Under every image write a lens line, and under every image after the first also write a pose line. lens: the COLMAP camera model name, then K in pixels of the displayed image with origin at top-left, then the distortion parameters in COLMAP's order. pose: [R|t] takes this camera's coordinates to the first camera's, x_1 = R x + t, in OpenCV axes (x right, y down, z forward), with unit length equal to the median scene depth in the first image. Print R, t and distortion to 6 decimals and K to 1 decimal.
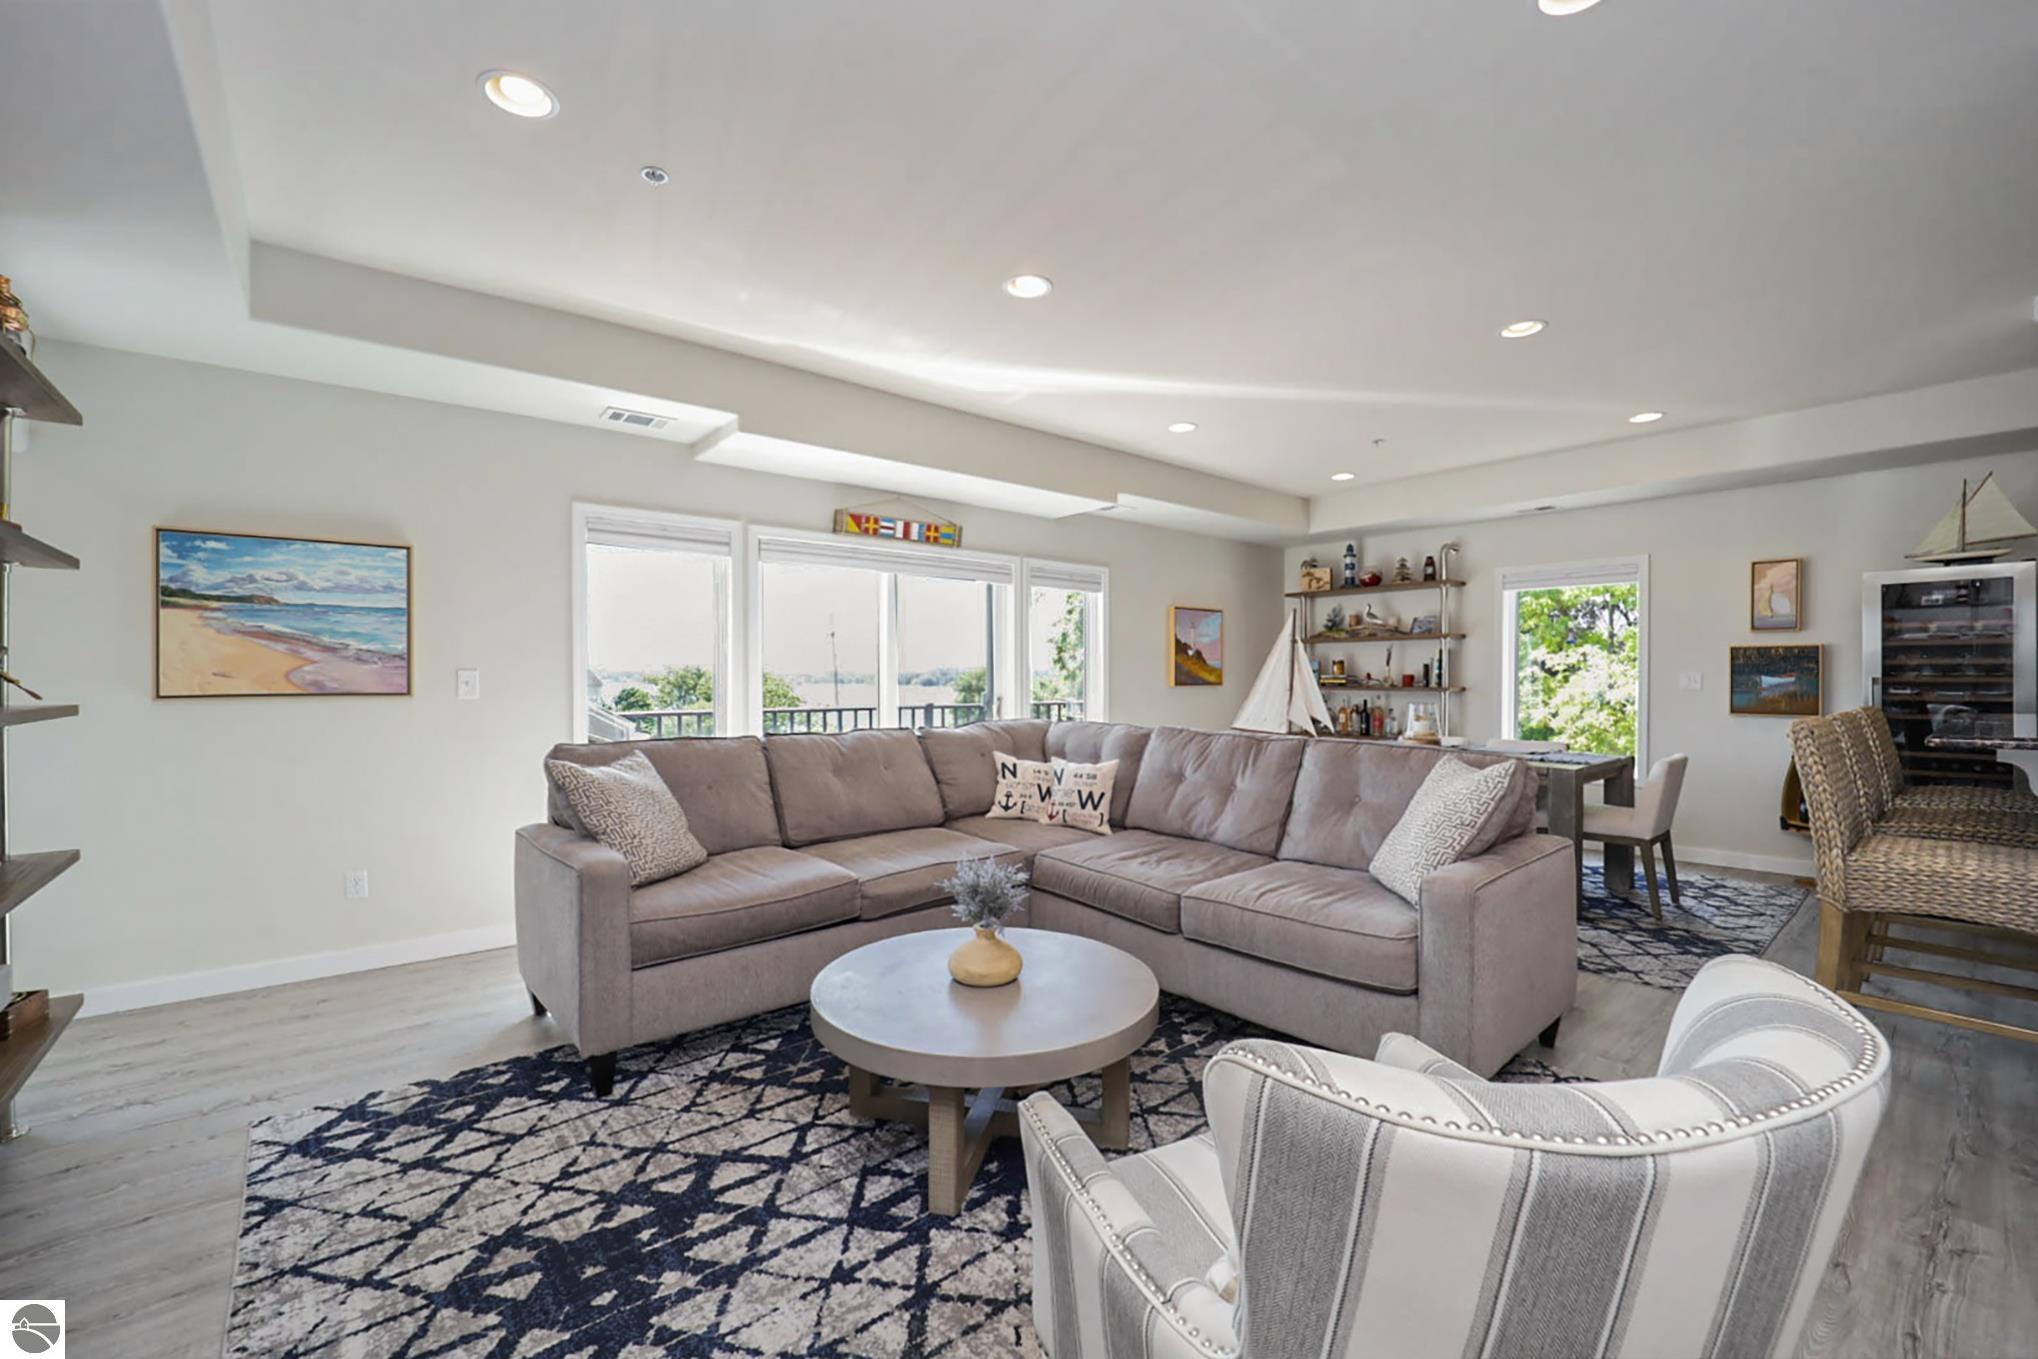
lens RADIAL K [[833.0, 0, 1011.1], [0, 833.0, 657.2], [0, 0, 1]] dist [-0.023501, -0.000555]
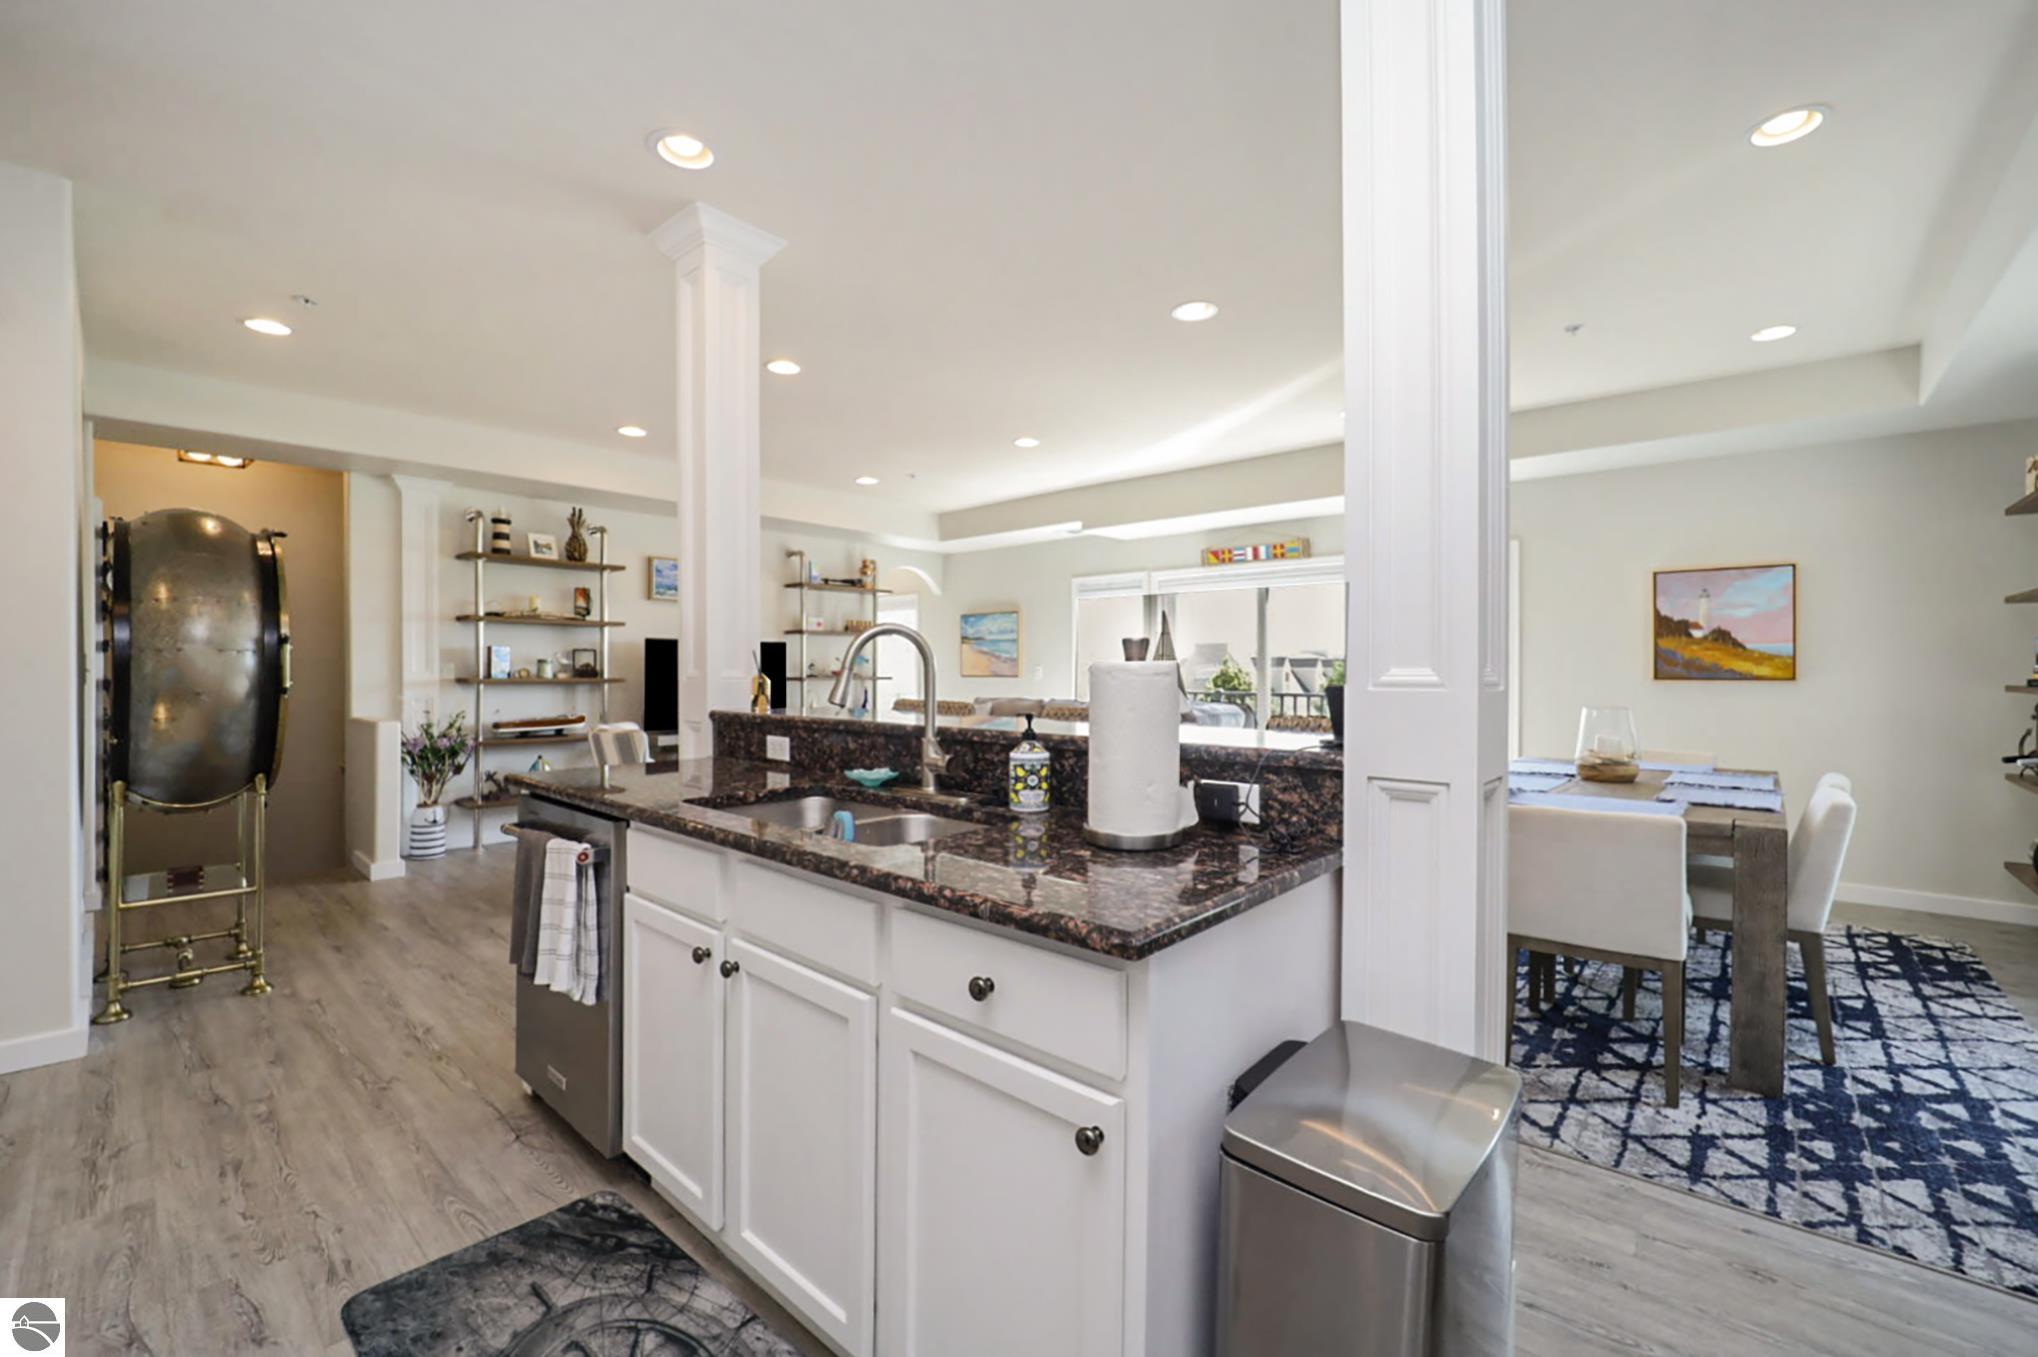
lens RADIAL K [[833.0, 0, 1017.2], [0, 833.0, 668.6], [0, 0, 1]] dist [-0.023501, -0.000555]
pose [[0.147817, 0.004771, -0.989003, 1.060556], [0.028199, 0.999561, 0.009036, 0.003155], [0.988613, -0.029225, 0.147618, 0.432799]]
